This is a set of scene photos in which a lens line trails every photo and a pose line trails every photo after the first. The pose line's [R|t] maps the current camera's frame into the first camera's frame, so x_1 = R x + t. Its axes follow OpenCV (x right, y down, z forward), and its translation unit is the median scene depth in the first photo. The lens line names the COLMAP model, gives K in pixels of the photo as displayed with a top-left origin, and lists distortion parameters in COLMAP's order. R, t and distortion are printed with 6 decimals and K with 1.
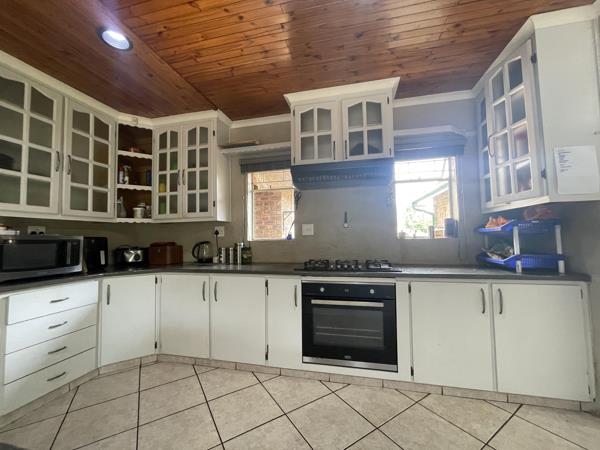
lens RADIAL K [[243.1, 0, 299.8], [0, 243.1, 224.7], [0, 0, 1]] dist [-0.001739, -0.000330]
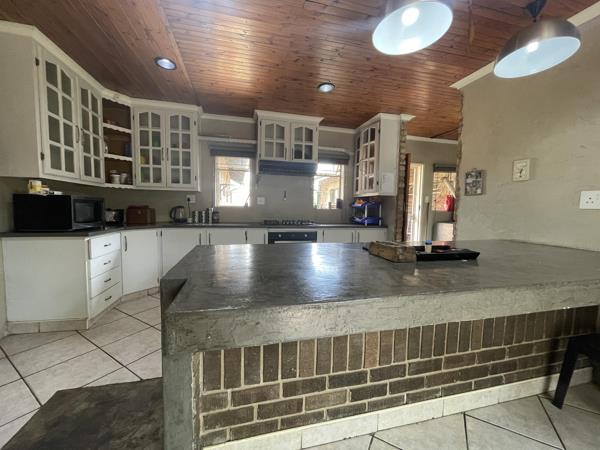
lens RADIAL K [[243.1, 0, 299.7], [0, 243.1, 225.0], [0, 0, 1]] dist [-0.001739, -0.000330]
pose [[0.889666, 0.002022, 0.456607, -0.499066], [-0.058099, 0.992363, 0.108808, -0.010334], [-0.452900, -0.123331, 0.882990, -0.529528]]
